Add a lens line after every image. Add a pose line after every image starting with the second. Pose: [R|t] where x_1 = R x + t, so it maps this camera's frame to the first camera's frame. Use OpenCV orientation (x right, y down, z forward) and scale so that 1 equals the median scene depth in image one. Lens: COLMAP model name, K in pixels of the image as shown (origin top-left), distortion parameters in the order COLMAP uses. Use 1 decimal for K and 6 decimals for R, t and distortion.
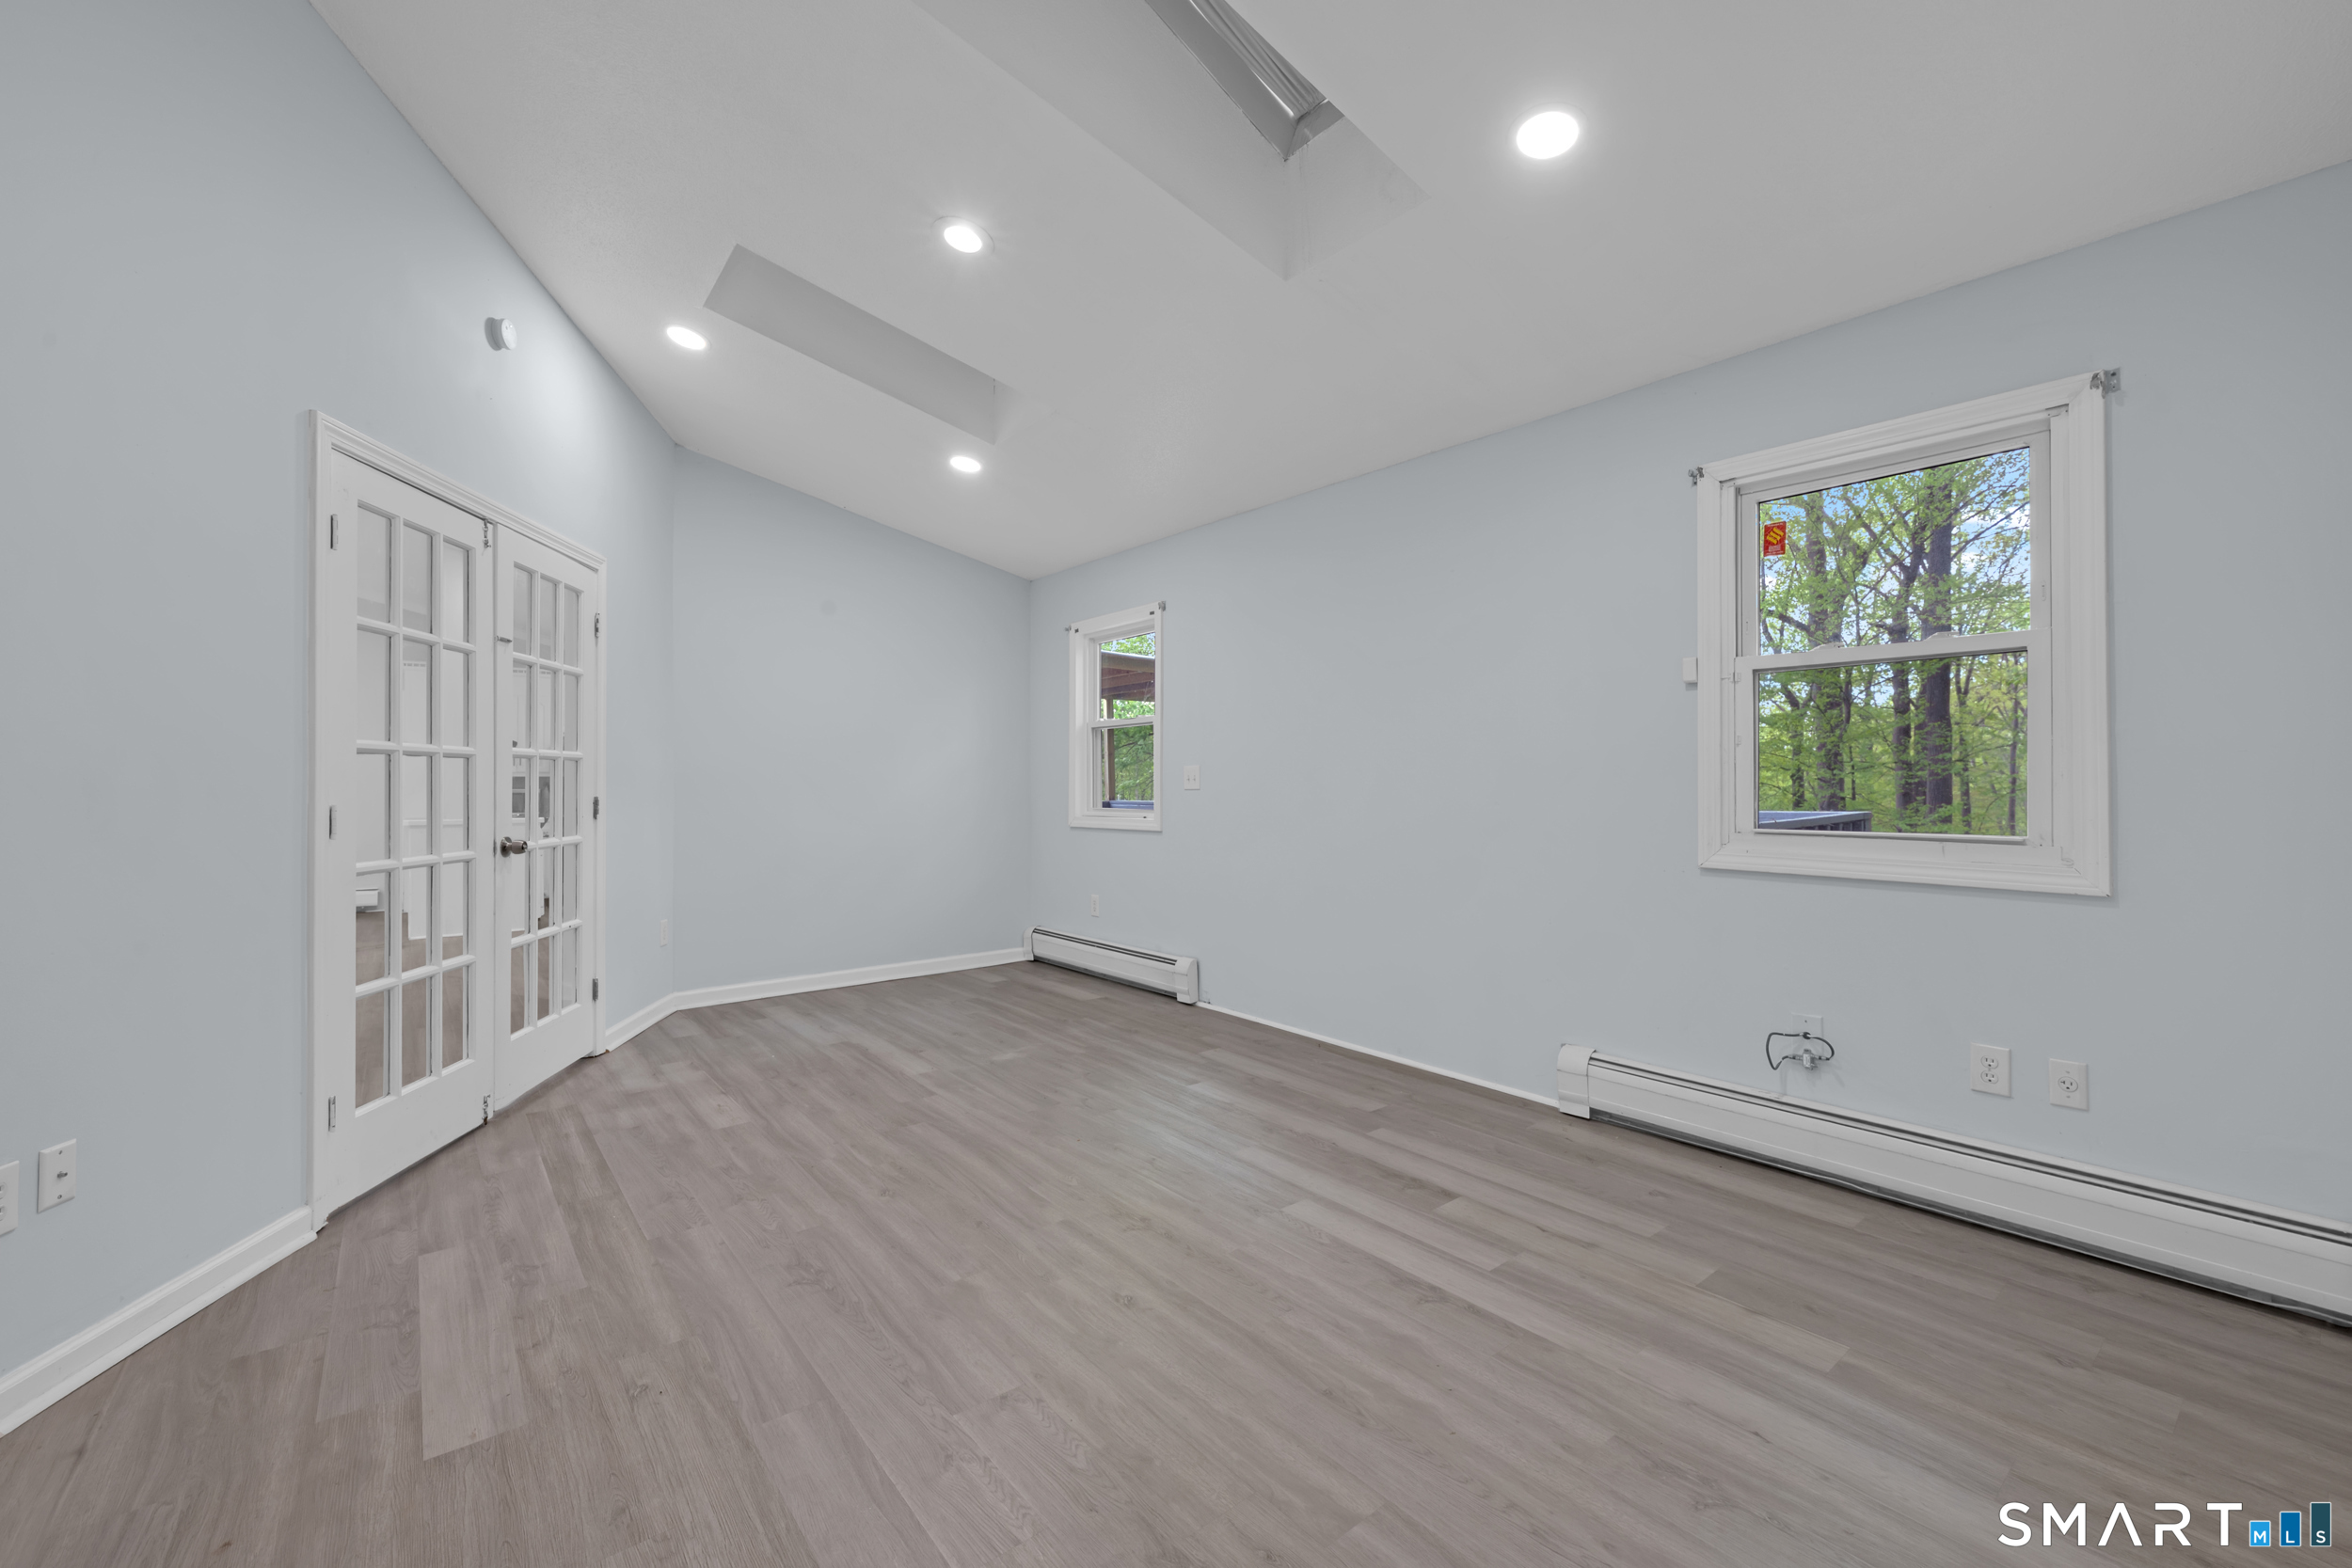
lens RADIAL K [[953.6, 0, 1168.0], [0, 953.6, 782.3], [0, 0, 1]] dist [-0.000119, -0.000062]
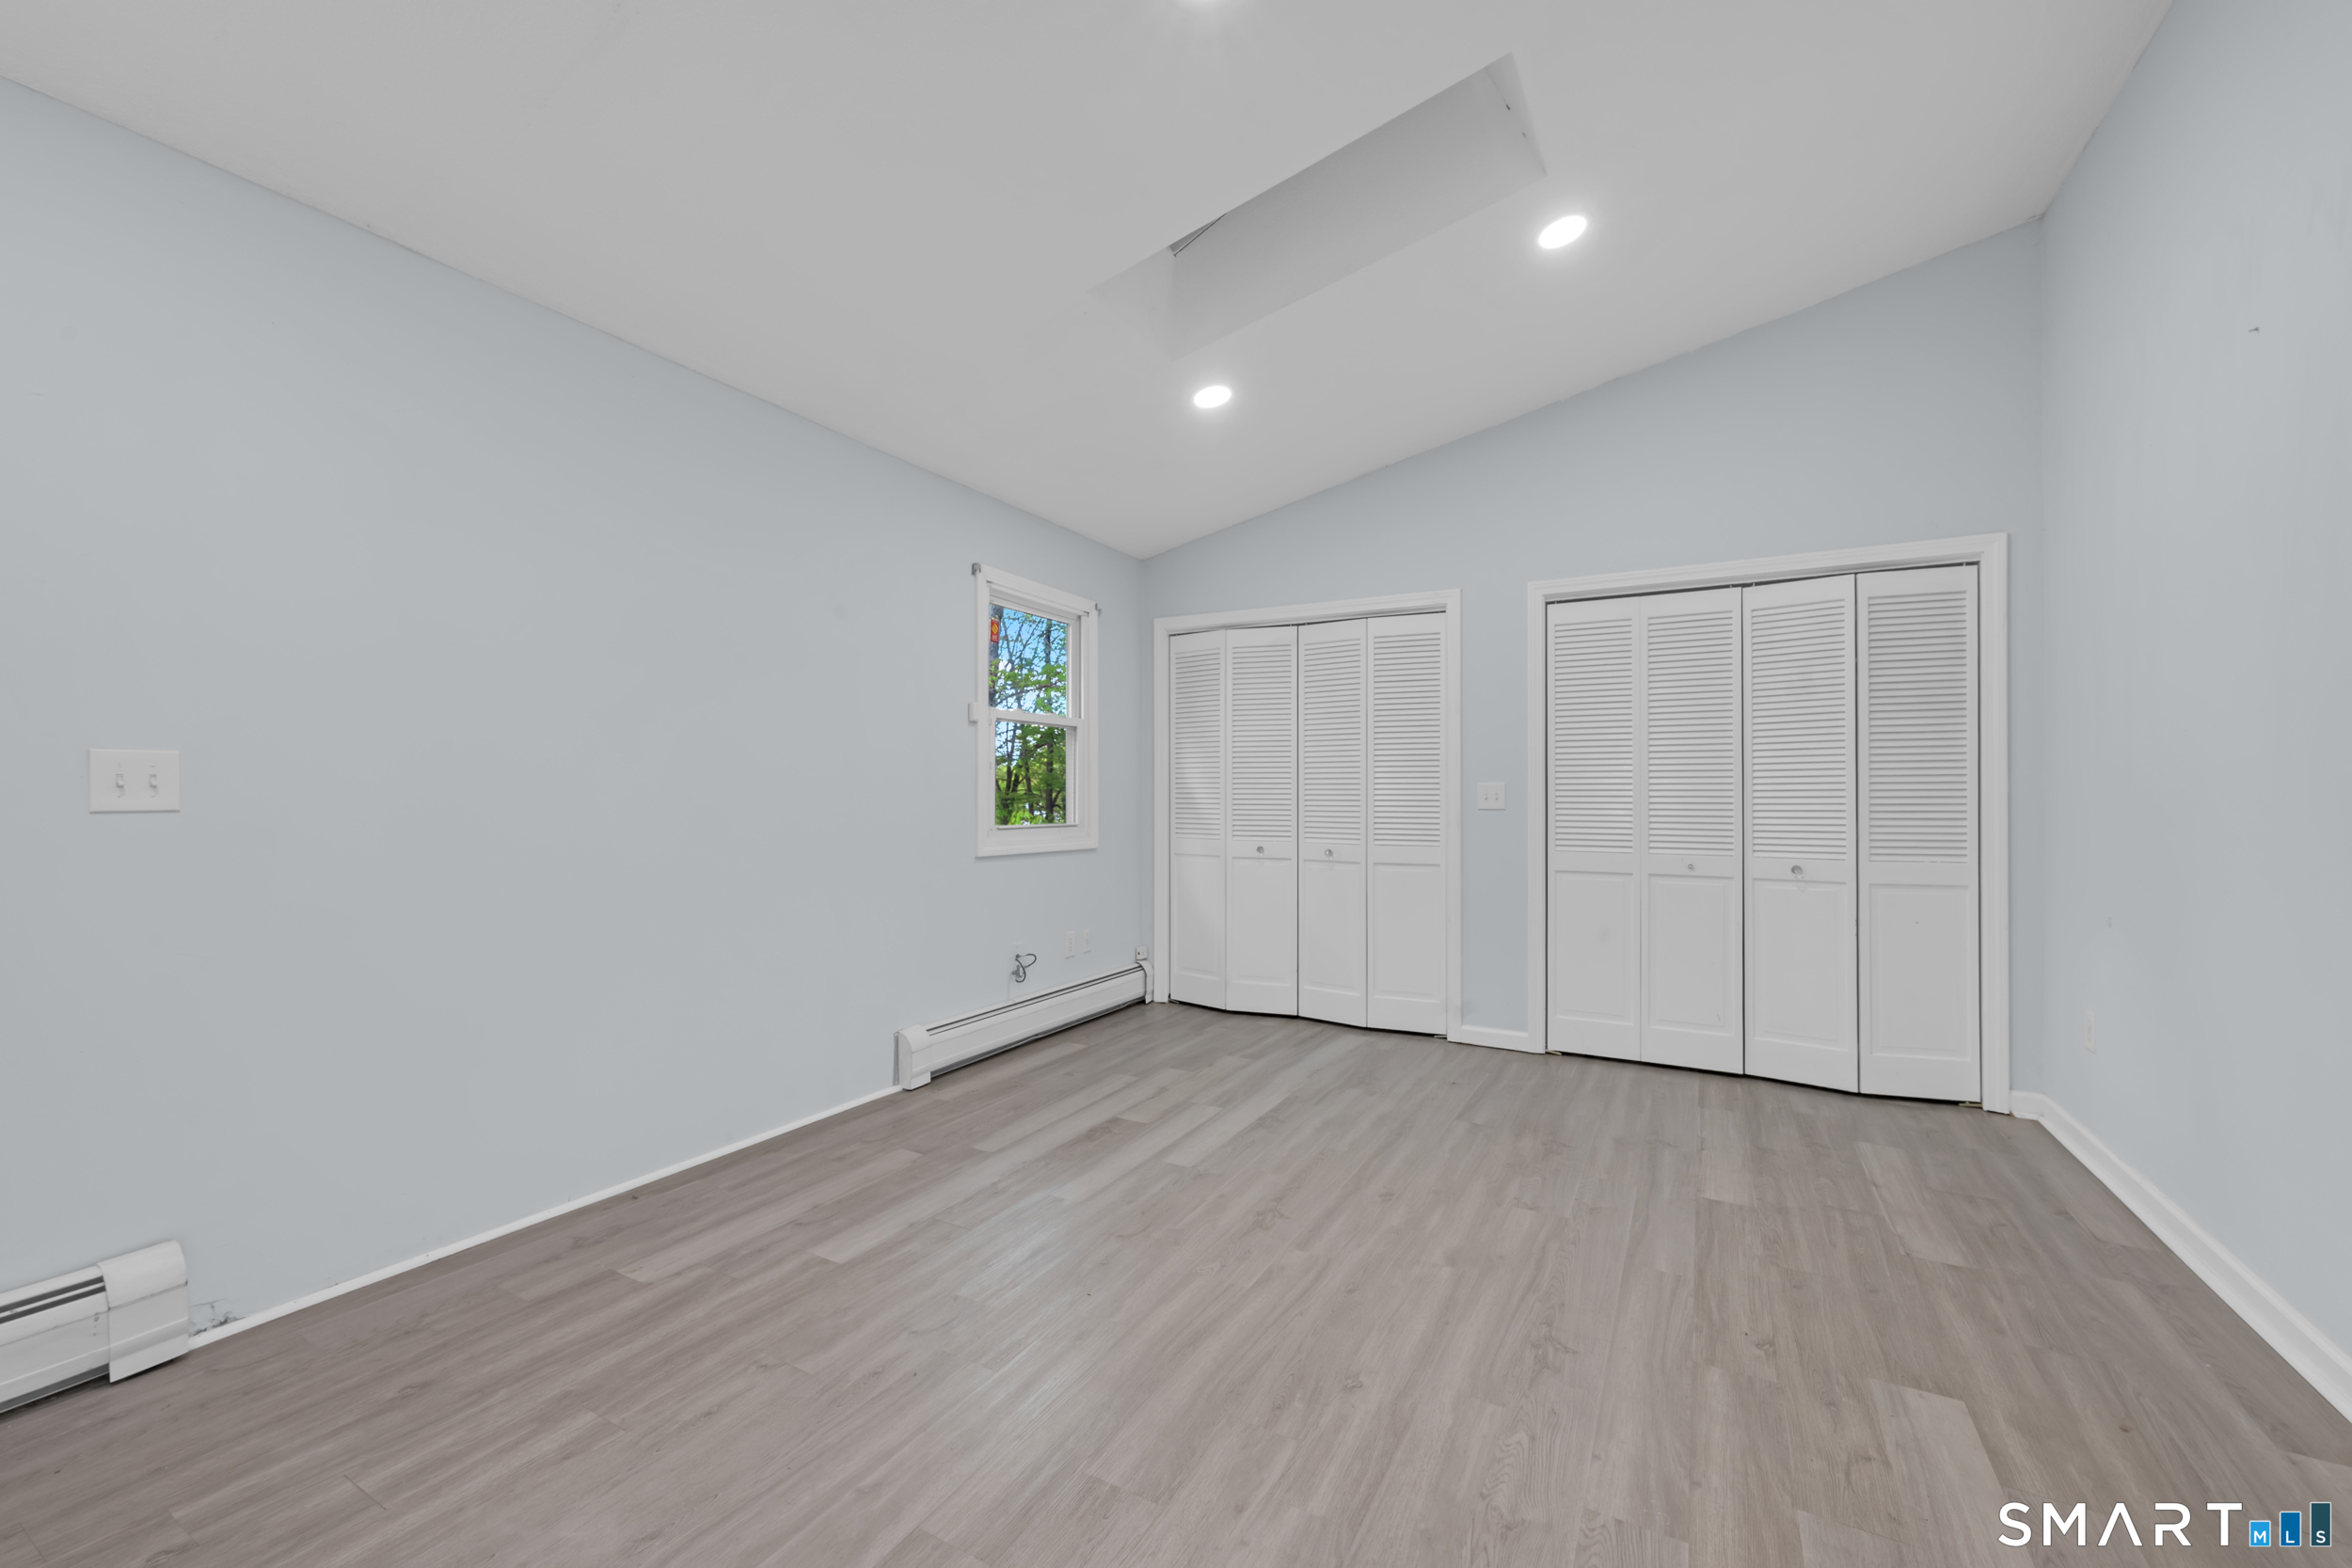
lens RADIAL K [[953.6, 0, 1168.0], [0, 953.6, 782.3], [0, 0, 1]] dist [-0.000119, -0.000062]
pose [[-0.377191, 0.012123, 0.926056, -1.043078], [-0.001673, 0.999904, -0.013771, 0.001965], [-0.926134, -0.006744, -0.377134, 1.622613]]
